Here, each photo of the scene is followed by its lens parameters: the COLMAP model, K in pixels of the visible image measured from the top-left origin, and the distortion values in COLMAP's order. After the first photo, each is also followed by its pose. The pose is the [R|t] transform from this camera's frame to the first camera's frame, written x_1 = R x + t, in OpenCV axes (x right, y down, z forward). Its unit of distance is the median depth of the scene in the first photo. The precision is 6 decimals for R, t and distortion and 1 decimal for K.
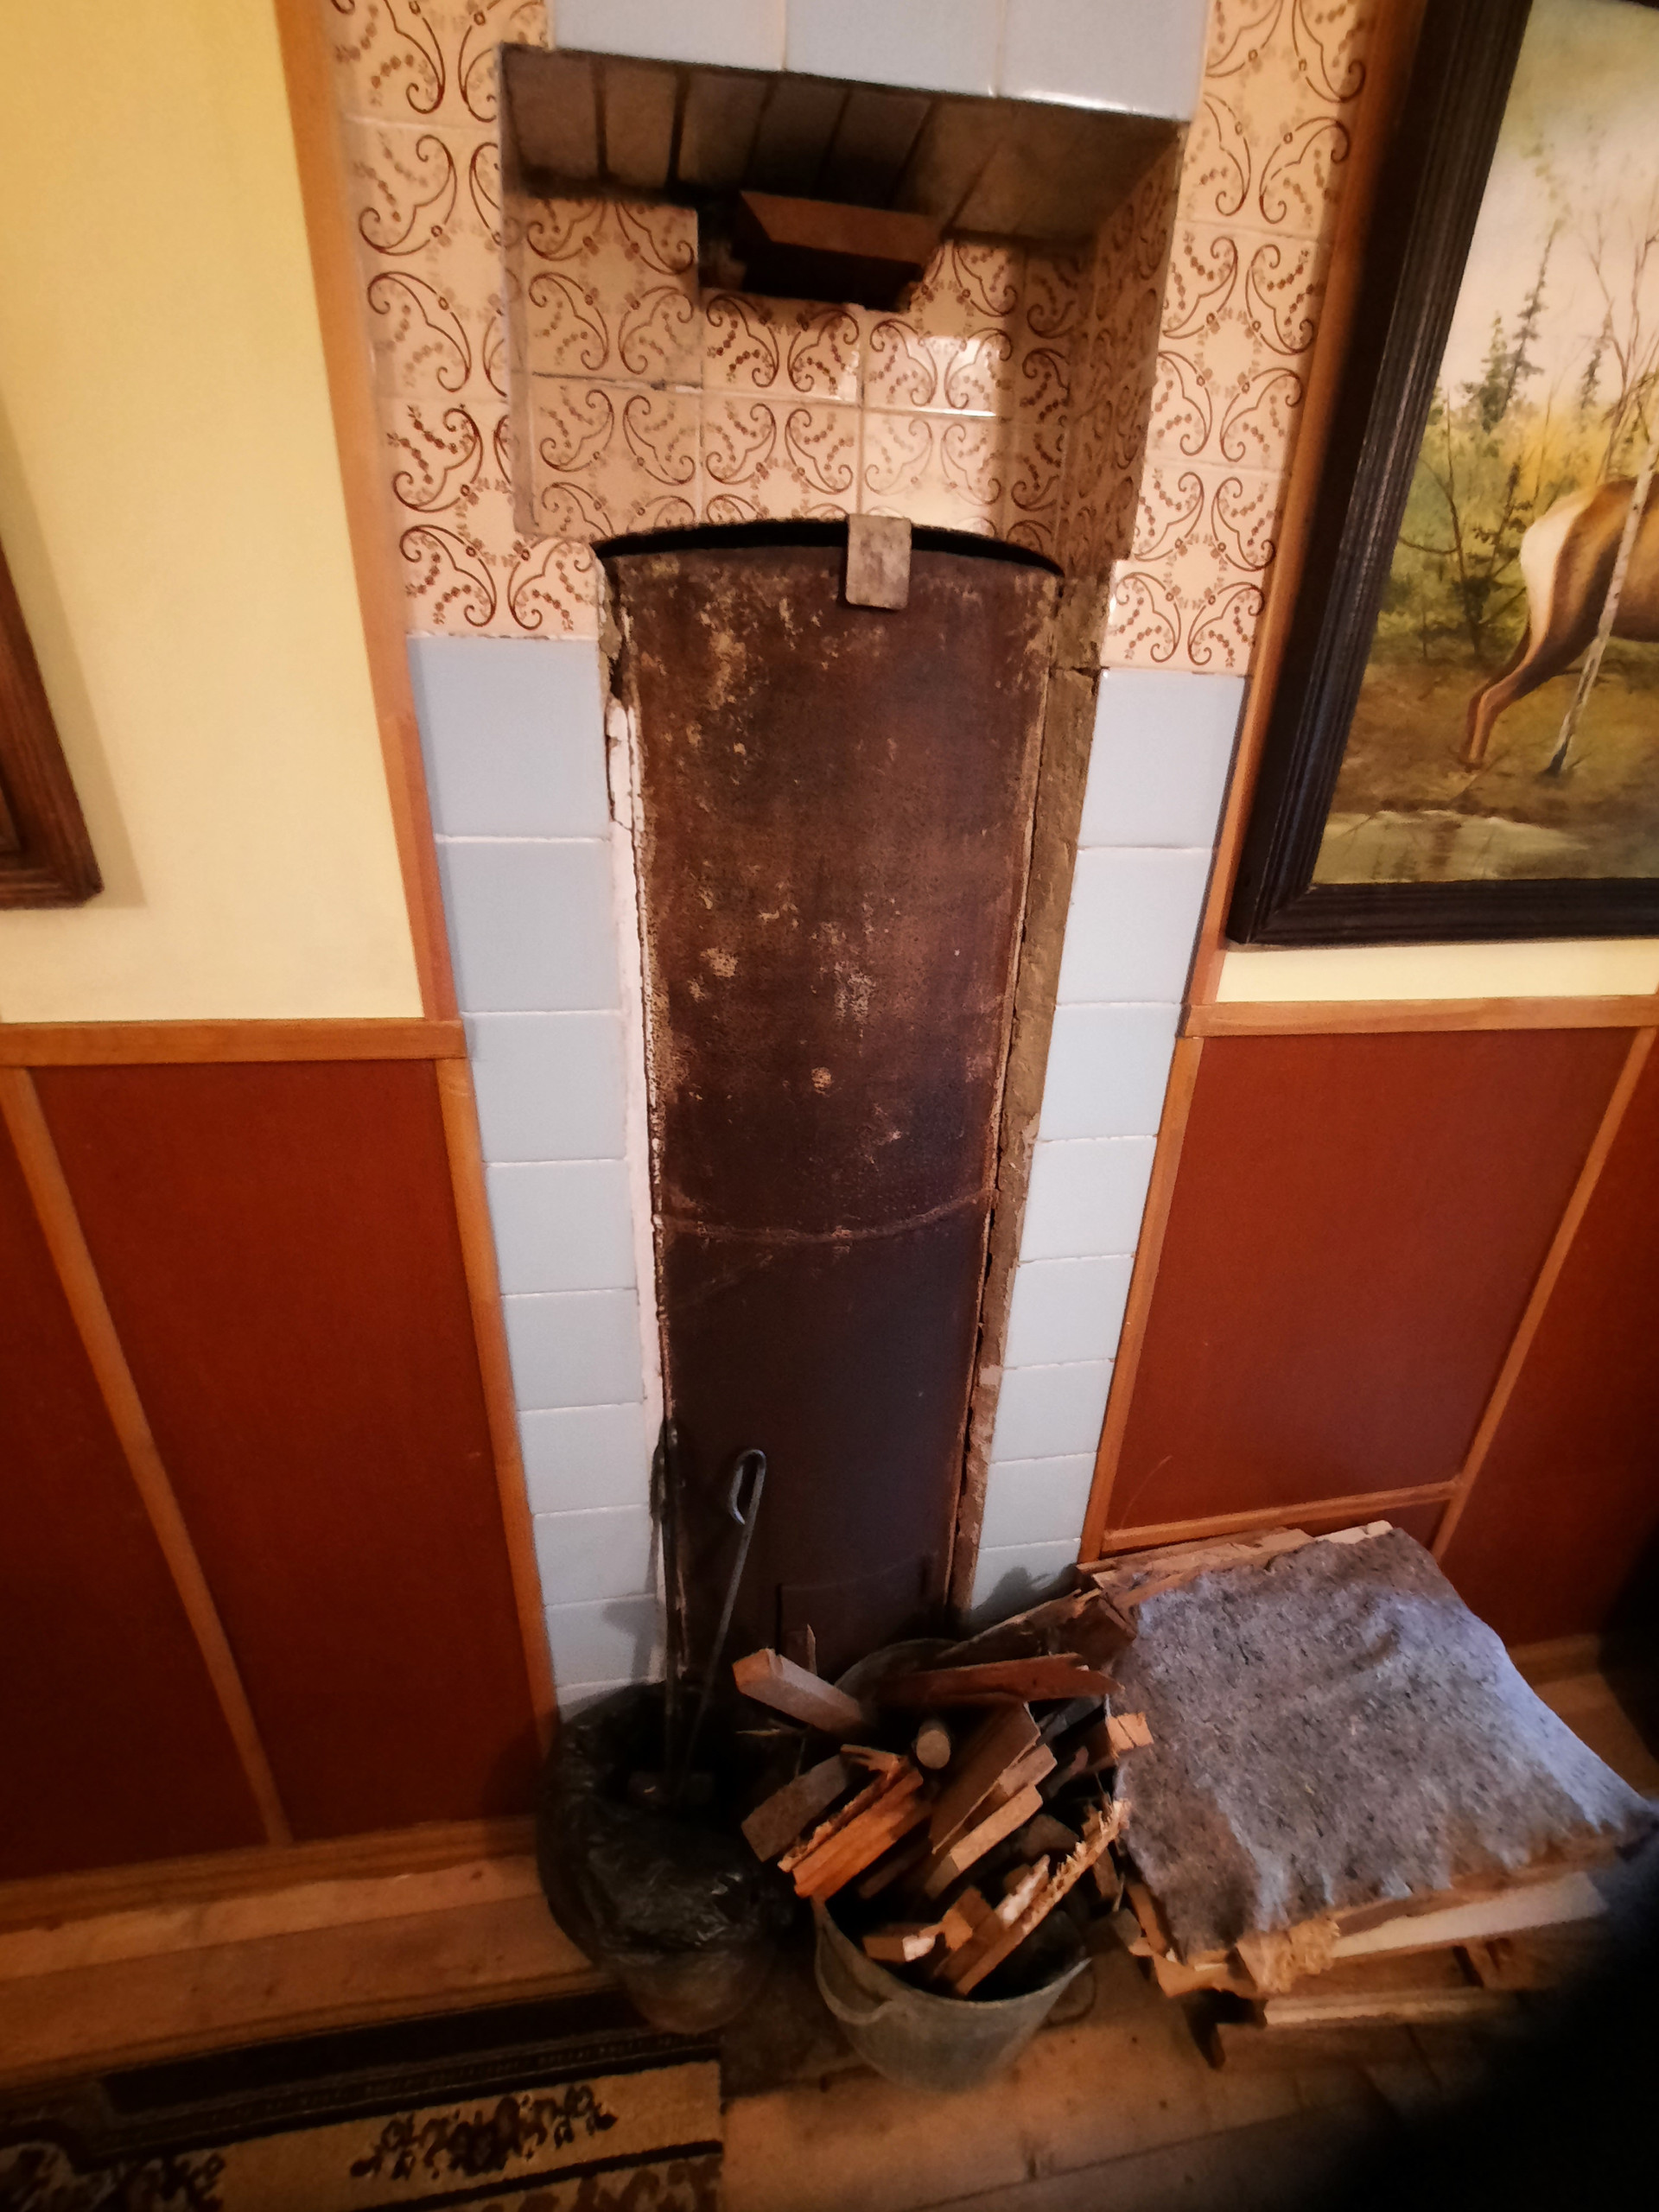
lens RADIAL K [[894.5, 0, 838.0], [0, 894.5, 1126.0], [0, 0, 1]] dist [-0.023031, 0.002555]
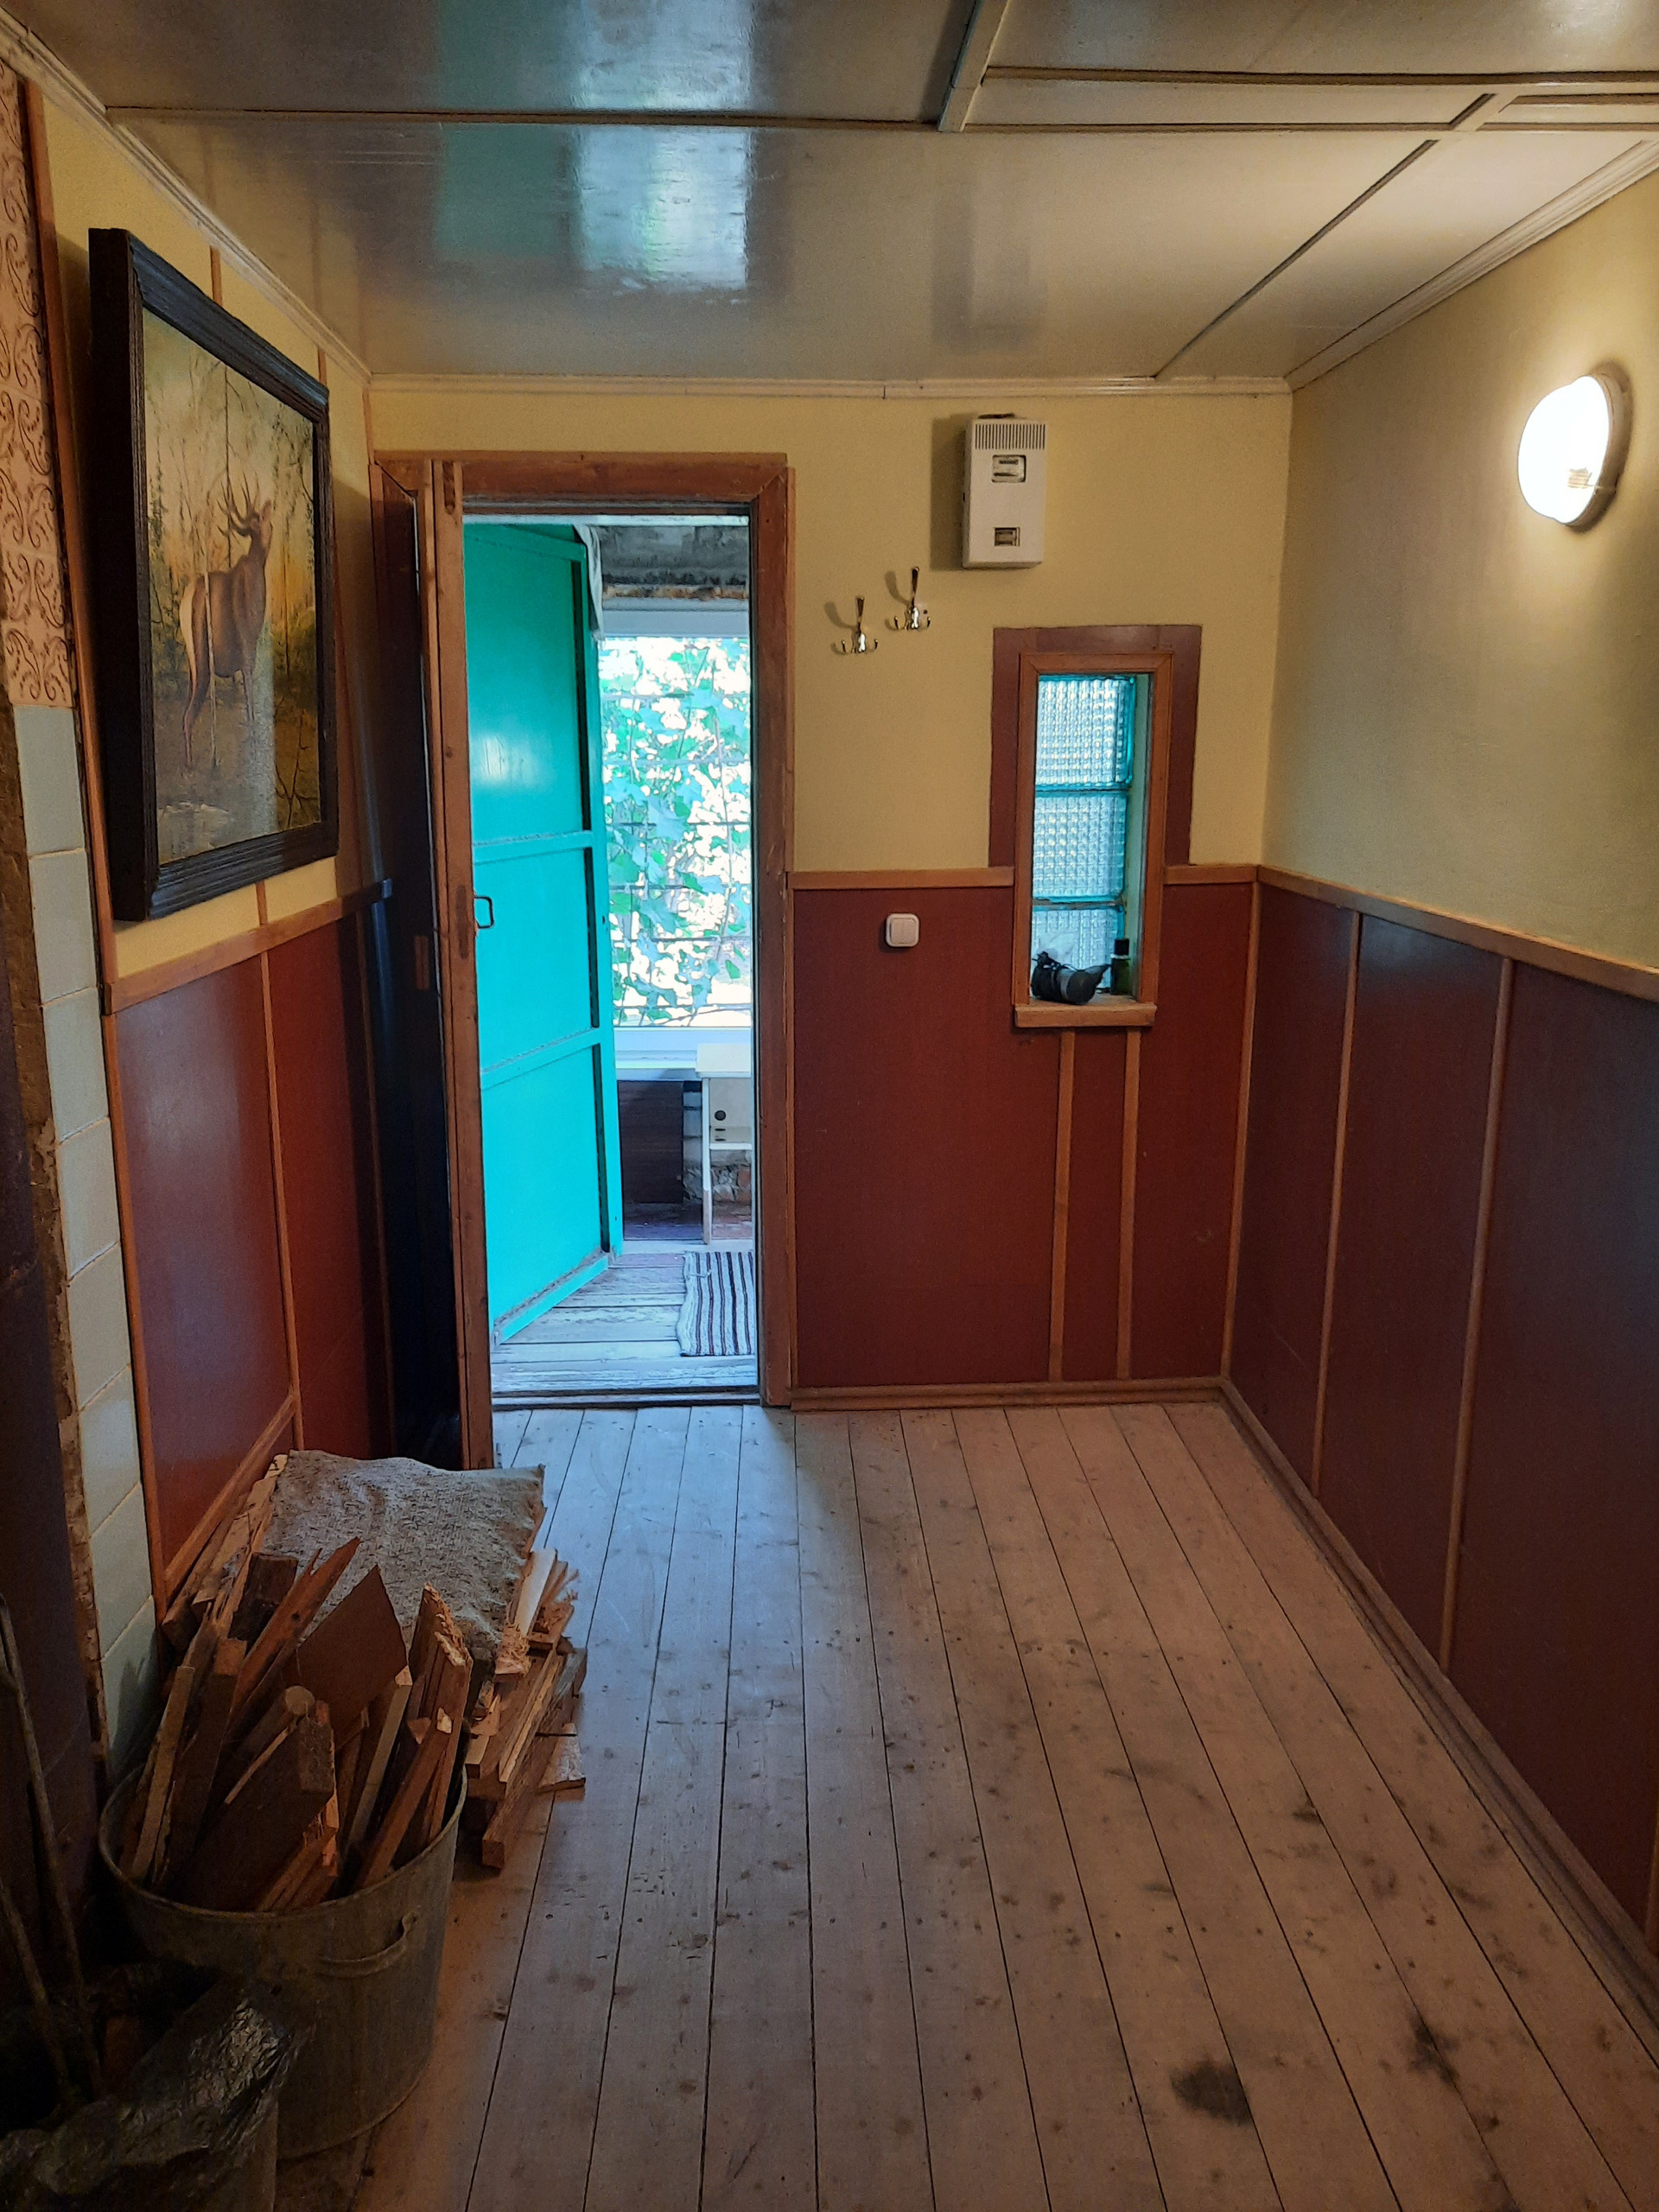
lens RADIAL K [[1647.3, 0, 824.0], [0, 1647.3, 1099.7], [0, 0, 1]] dist [0.019088, -0.019122]
pose [[0.139695, -0.238217, 0.961113, -1.731564], [0.386499, 0.906754, 0.168568, -0.010932], [-0.911649, 0.347922, 0.218739, -0.241420]]
